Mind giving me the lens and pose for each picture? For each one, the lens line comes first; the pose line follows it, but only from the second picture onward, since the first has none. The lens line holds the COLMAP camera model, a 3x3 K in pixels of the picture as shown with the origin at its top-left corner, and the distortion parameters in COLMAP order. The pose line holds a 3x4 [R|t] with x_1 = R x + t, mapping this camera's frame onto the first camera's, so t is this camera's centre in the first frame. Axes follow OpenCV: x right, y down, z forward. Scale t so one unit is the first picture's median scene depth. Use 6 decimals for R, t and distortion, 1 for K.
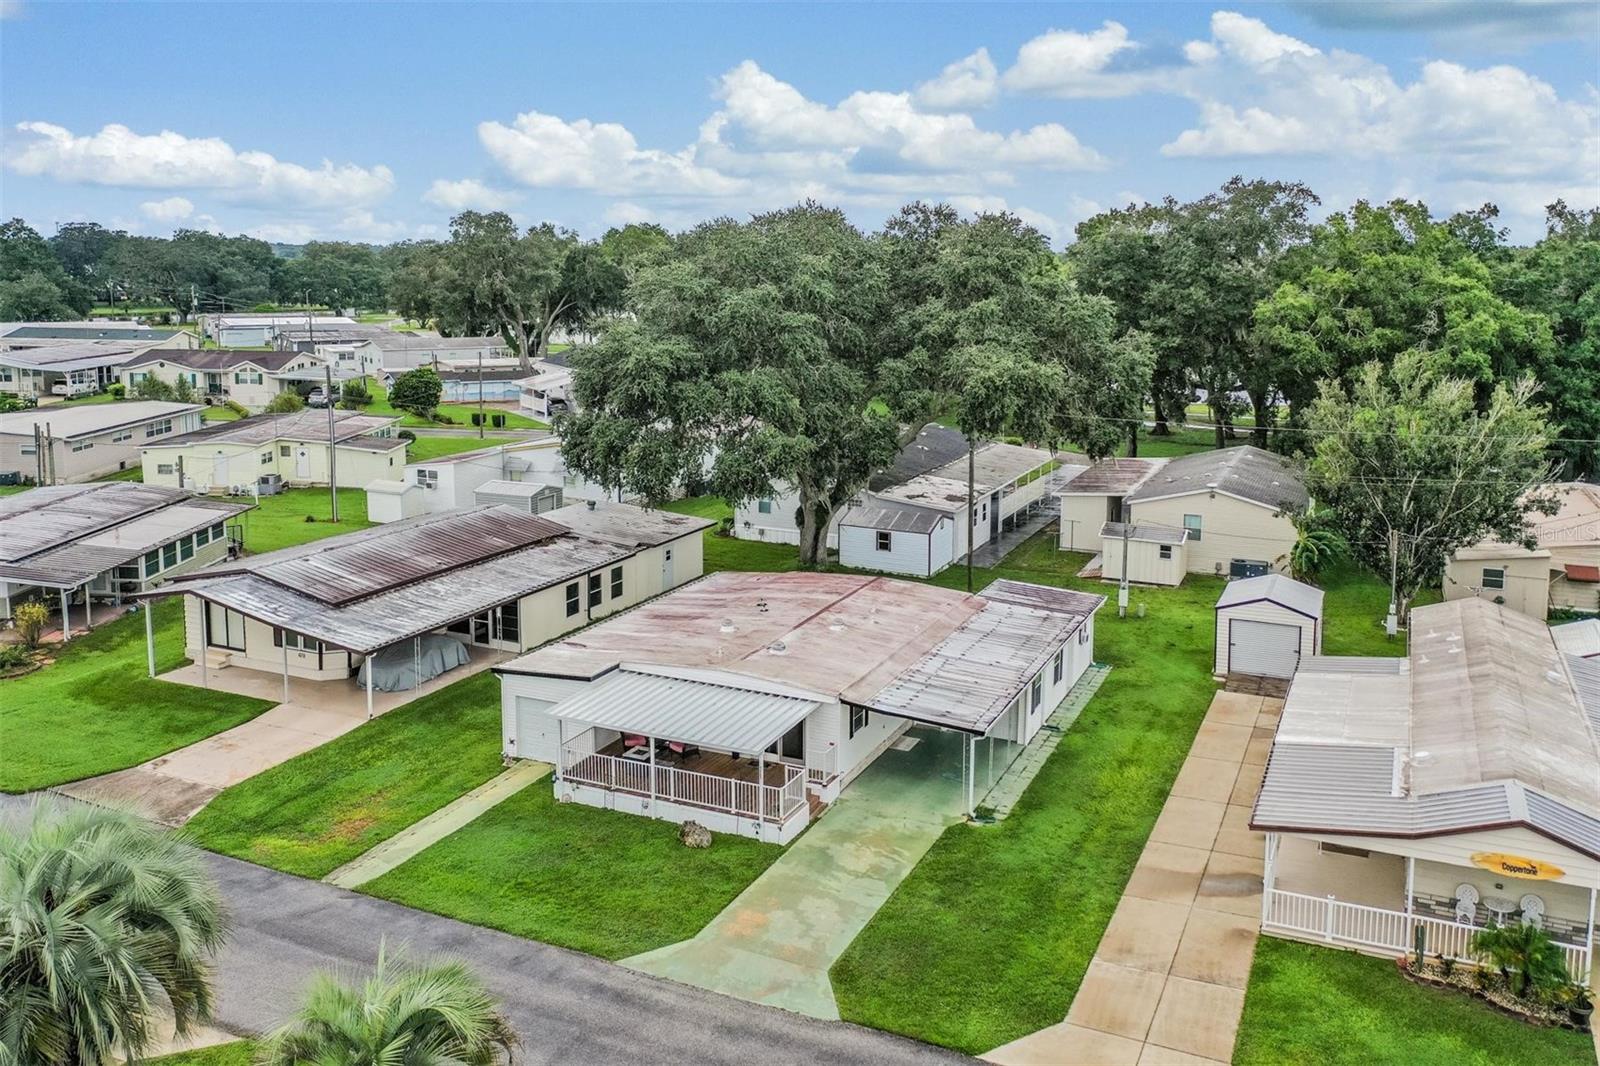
lens RADIAL K [[1270.1, 0, 877.5], [0, 1270.1, 432.8], [0, 0, 1]] dist [-0.001337, 0.005005]
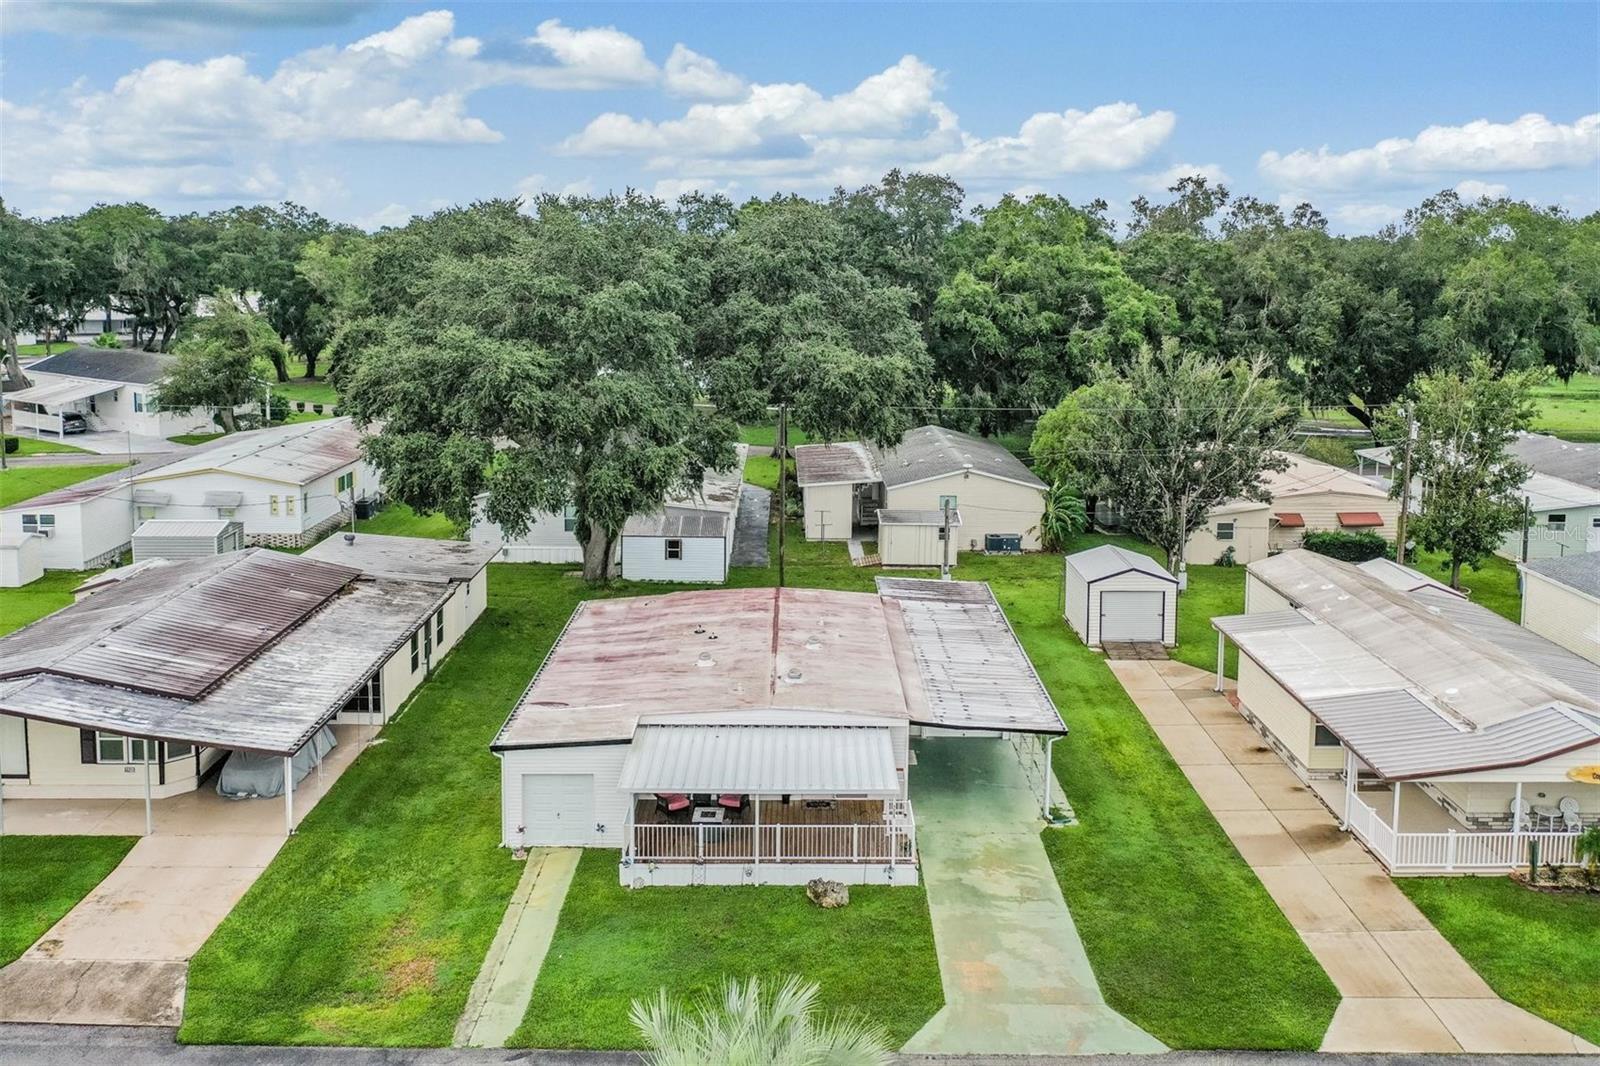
lens RADIAL K [[1270.1, 0, 825.3], [0, 1270.1, 403.8], [0, 0, 1]] dist [-0.001337, 0.005005]
pose [[0.915229, -0.049681, 0.399859, -0.450420], [0.053072, 0.998587, 0.002595, -0.032447], [-0.399423, 0.018847, 0.916573, 0.148811]]
